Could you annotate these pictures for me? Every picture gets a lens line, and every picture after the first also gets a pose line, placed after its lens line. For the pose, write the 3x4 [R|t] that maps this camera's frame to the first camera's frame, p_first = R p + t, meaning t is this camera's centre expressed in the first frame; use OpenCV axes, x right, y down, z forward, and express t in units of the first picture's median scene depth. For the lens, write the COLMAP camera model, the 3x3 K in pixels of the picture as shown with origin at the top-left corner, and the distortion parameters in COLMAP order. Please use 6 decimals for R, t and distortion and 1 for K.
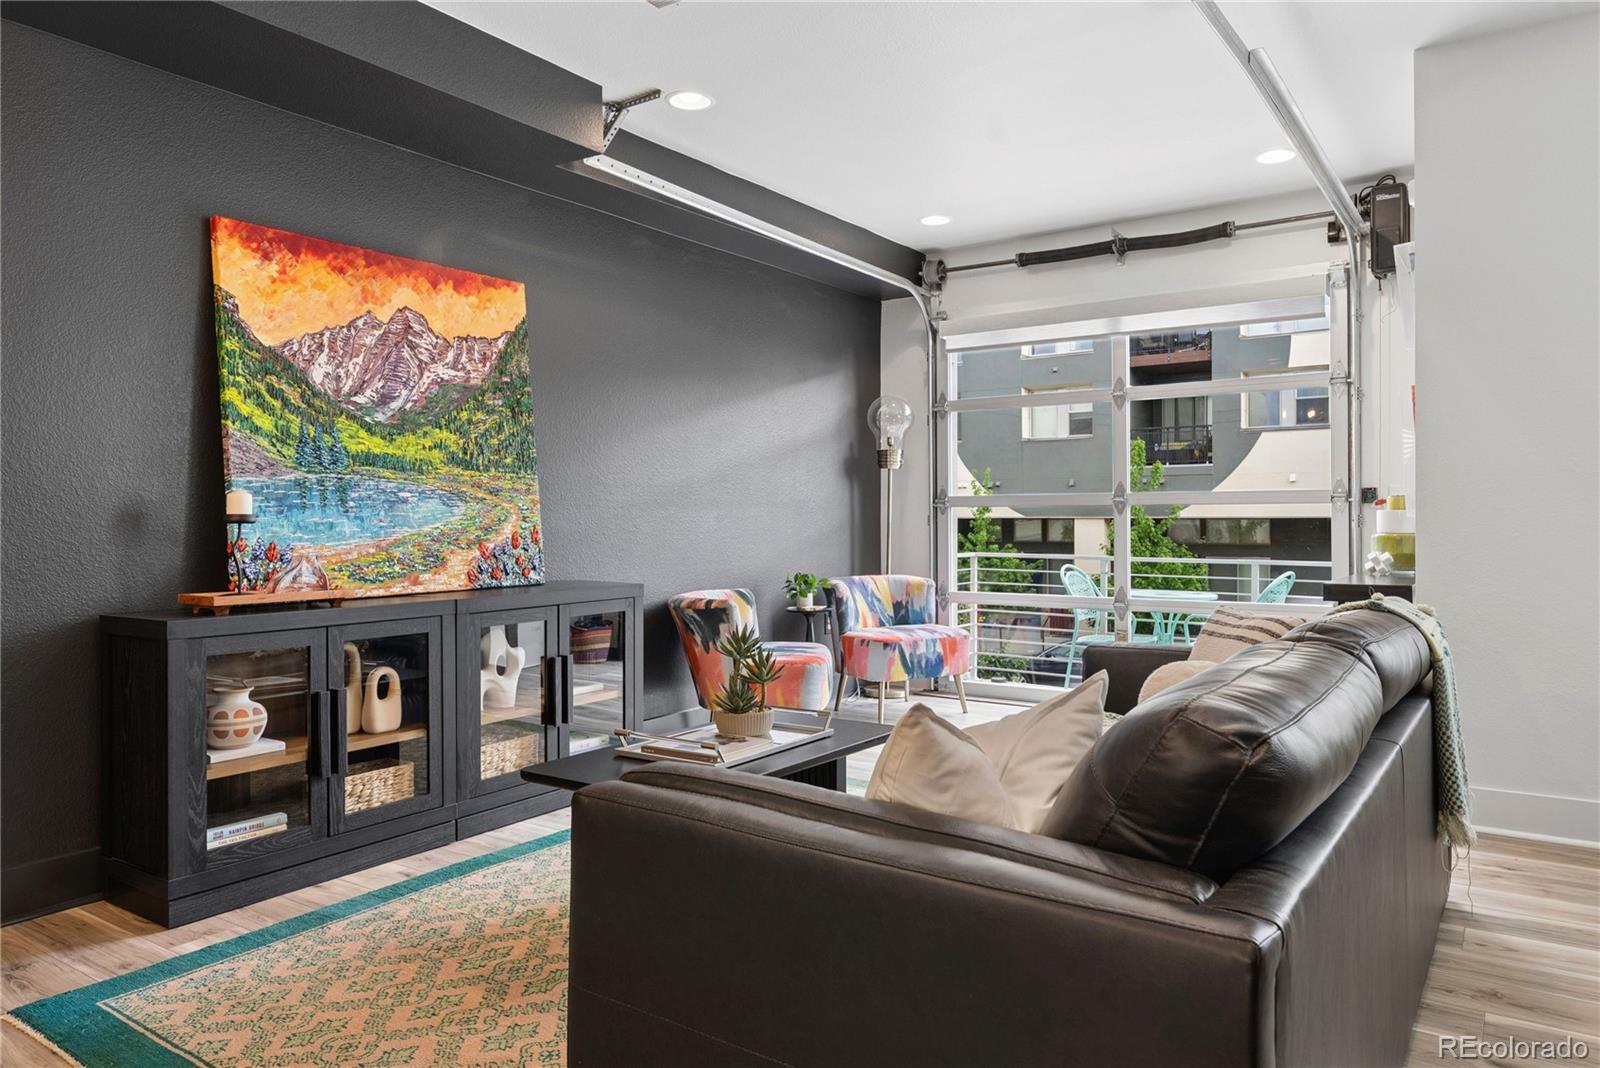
lens RADIAL K [[1051.0, 0, 796.6], [0, 1051.0, 515.4], [0, 0, 1]] dist [0.003848, -0.002266]
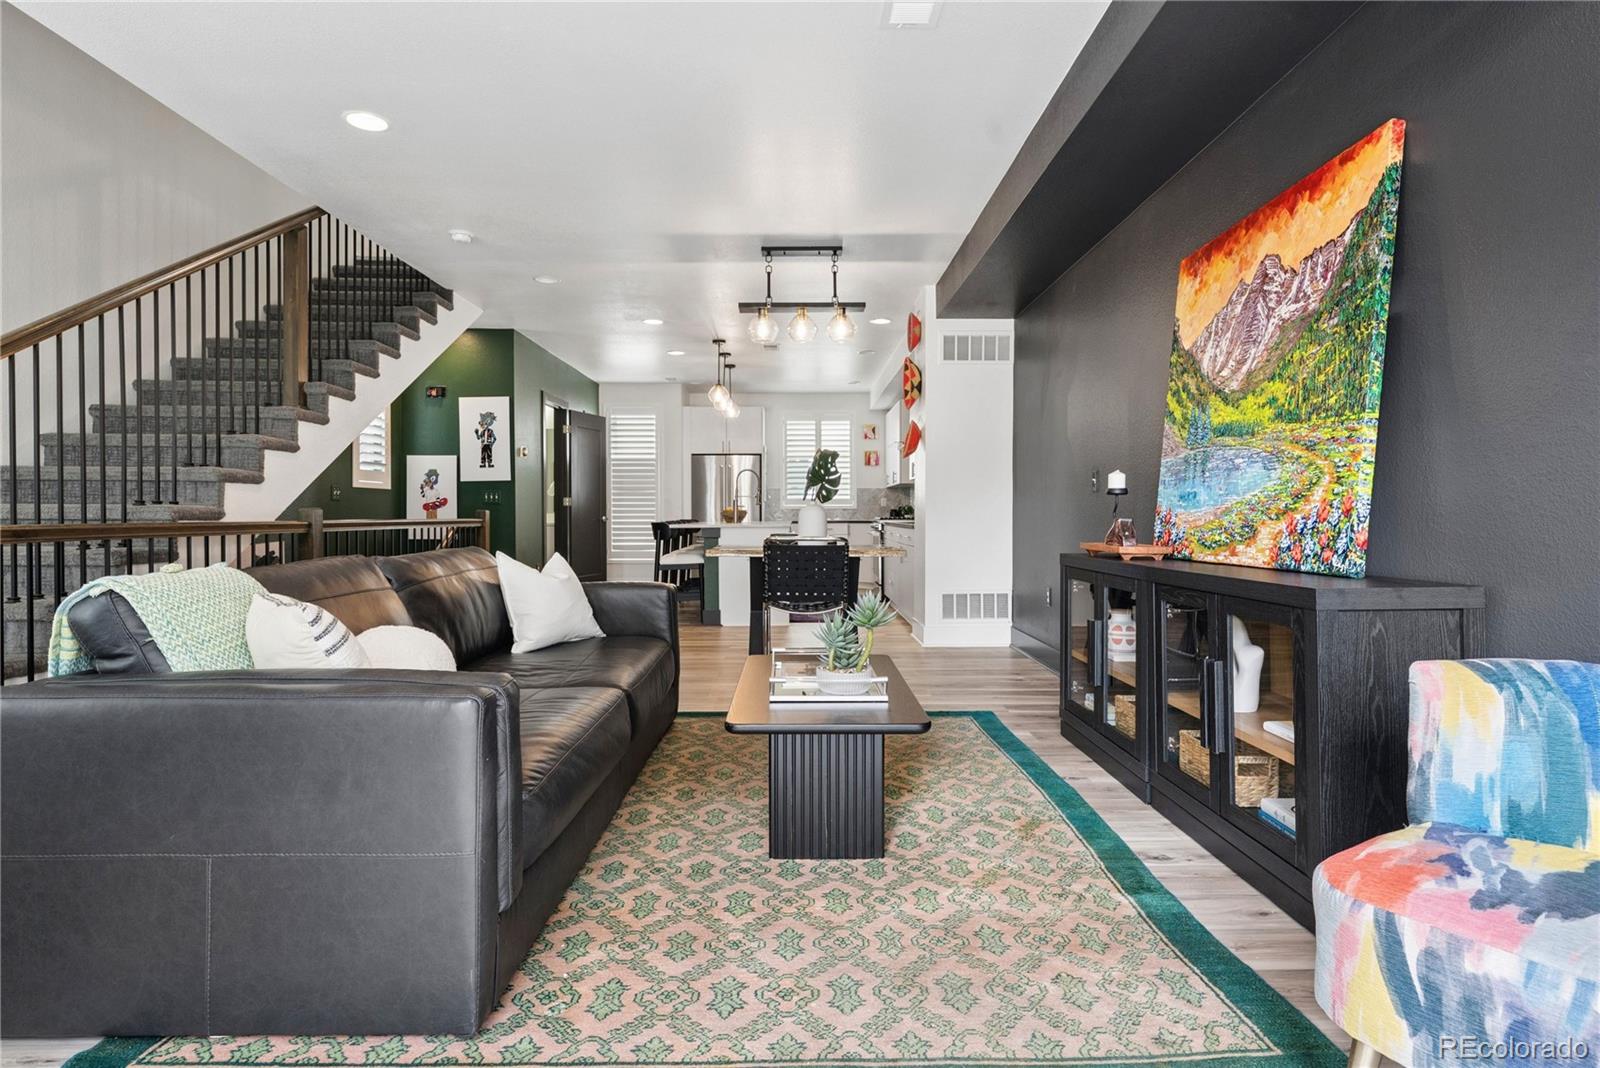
lens RADIAL K [[833.1, 0, 805.3], [0, 833.1, 516.4], [0, 0, 1]] dist [0.000975, 0.000306]
pose [[-0.812864, 0.006131, -0.582422, 0.371528], [0.006487, 0.999978, 0.001474, 0.025732], [0.582418, -0.002580, -0.812886, 1.320764]]
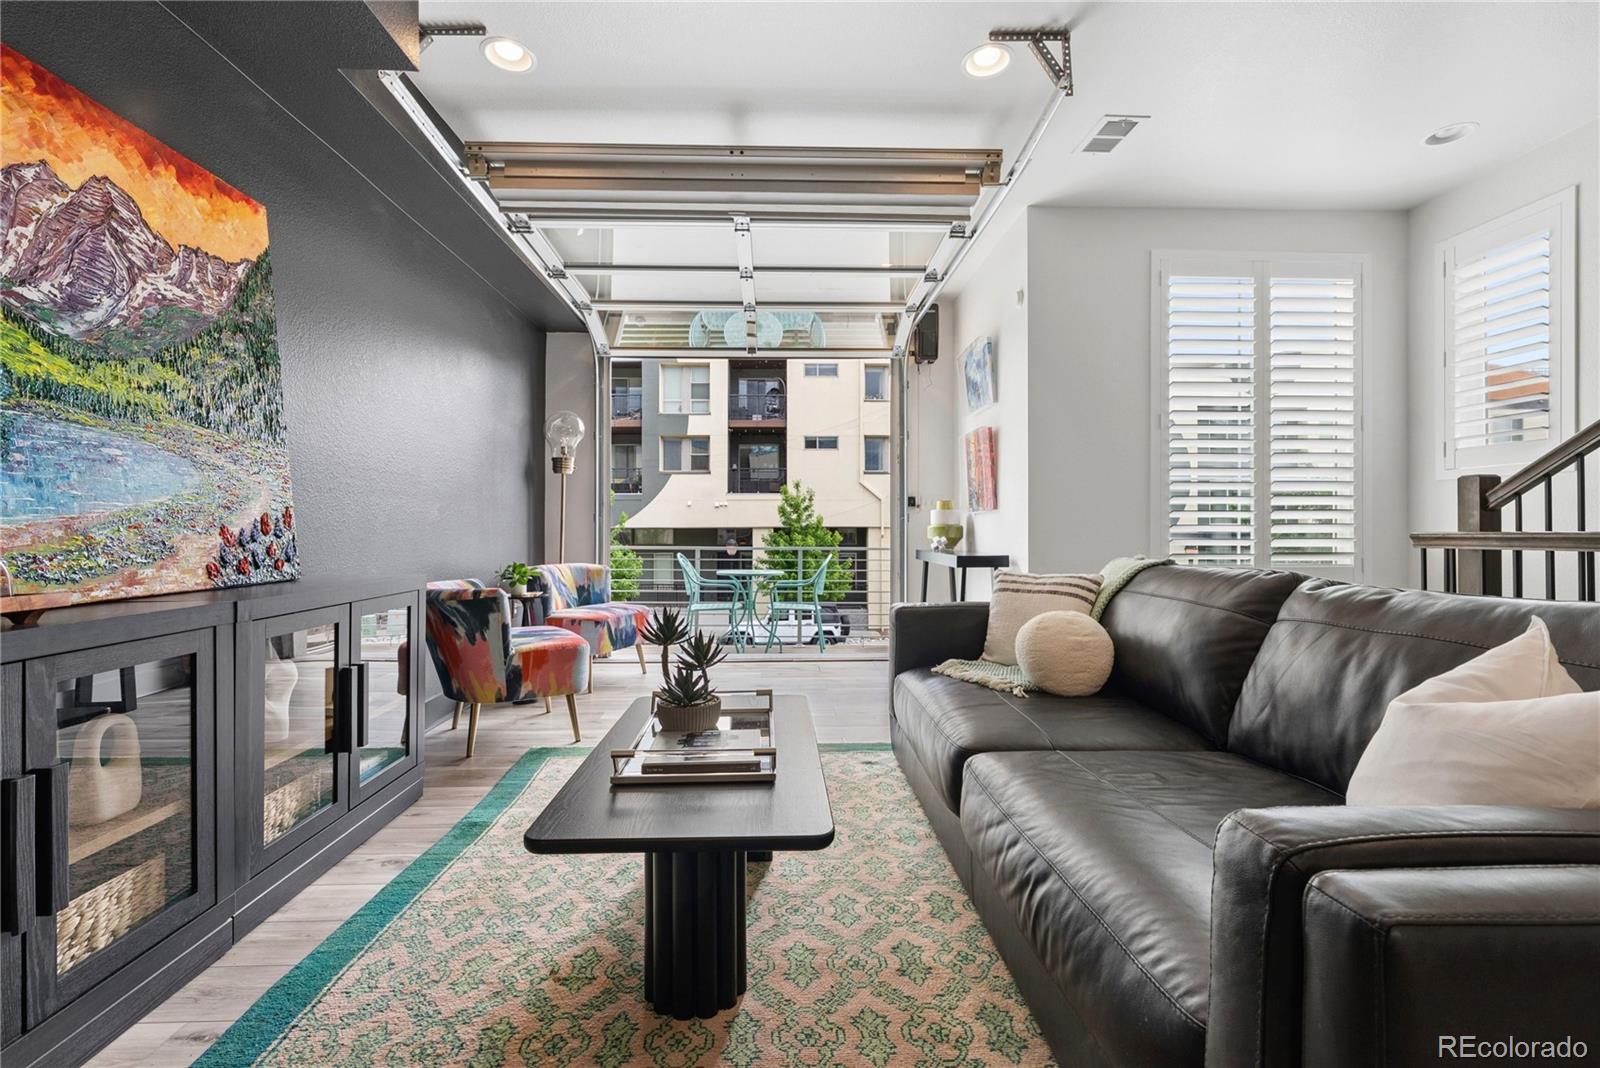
lens RADIAL K [[691.1, 0, 786.5], [0, 691.1, 522.3], [0, 0, 1]] dist [-0.001464, 0.000255]
pose [[0.806968, 0.006991, 0.590554, -0.270961], [-0.001721, 0.999954, -0.009485, 0.027744], [-0.590592, 0.006638, 0.806943, 0.370015]]
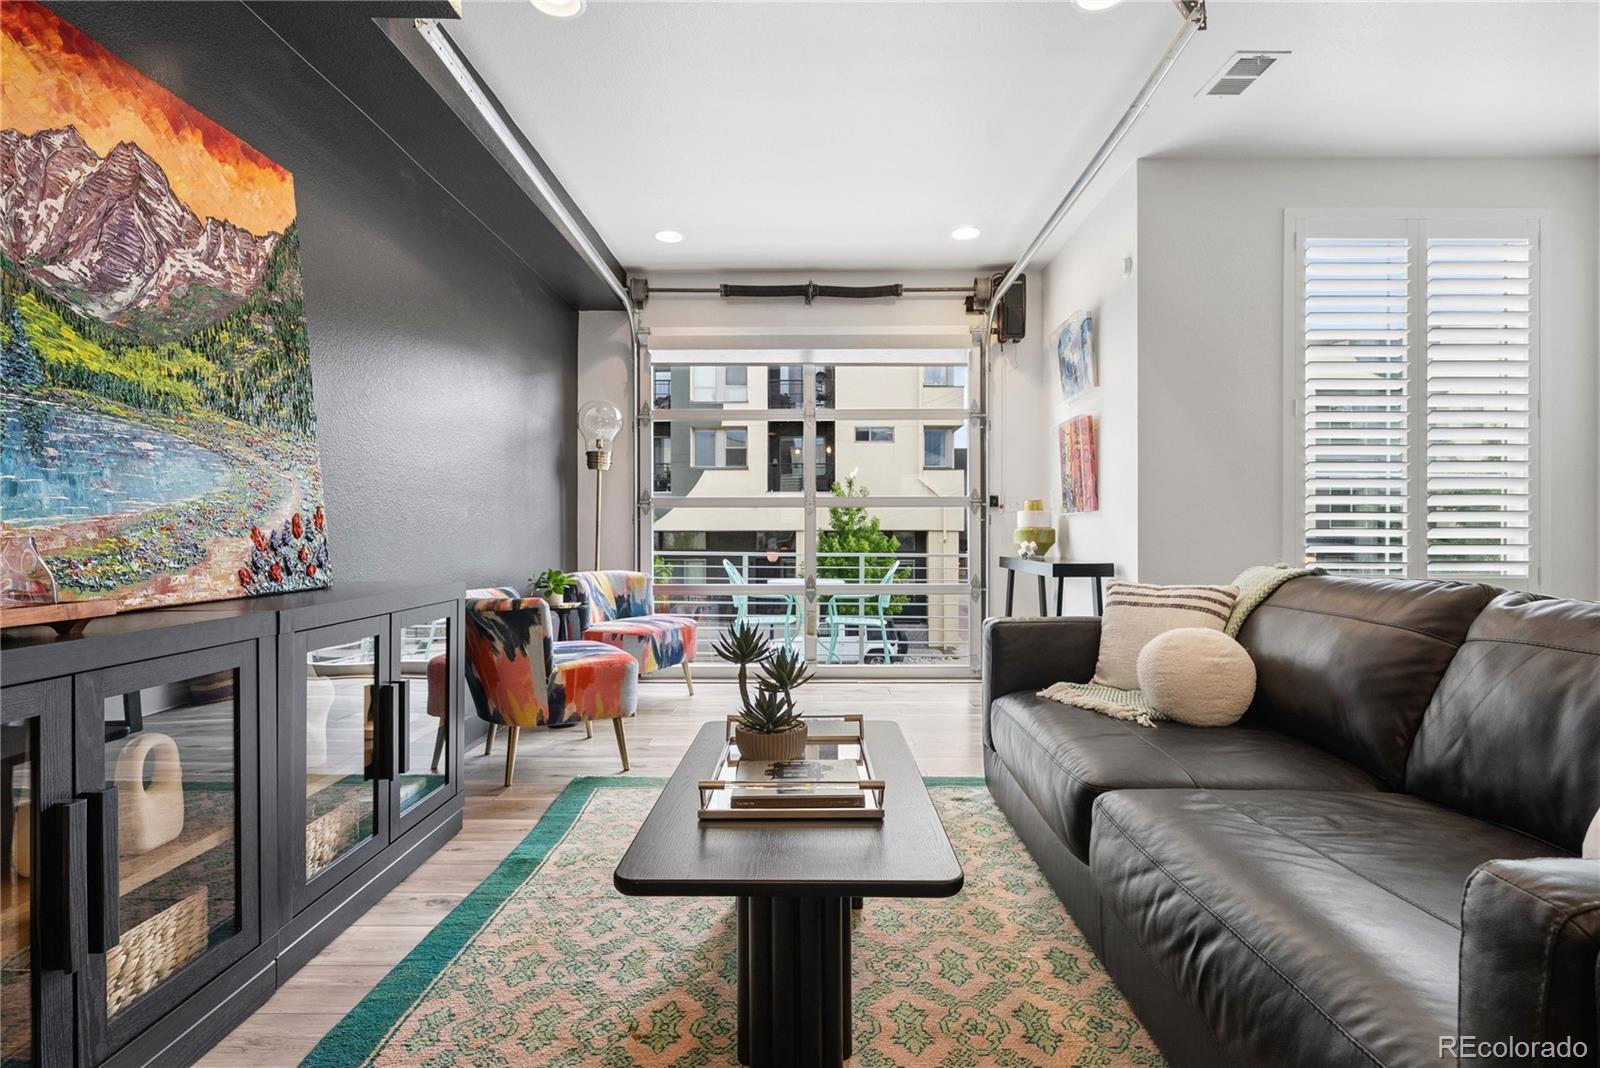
lens RADIAL K [[785.9, 0, 801.4], [0, 785.9, 530.9], [0, 0, 1]] dist [0.001781, -0.000885]
pose [[0.829339, 0.003675, 0.558734, -0.295678], [-0.003285, 0.999993, -0.001701, 0.027960], [-0.558737, -0.000424, 0.829345, 0.387145]]
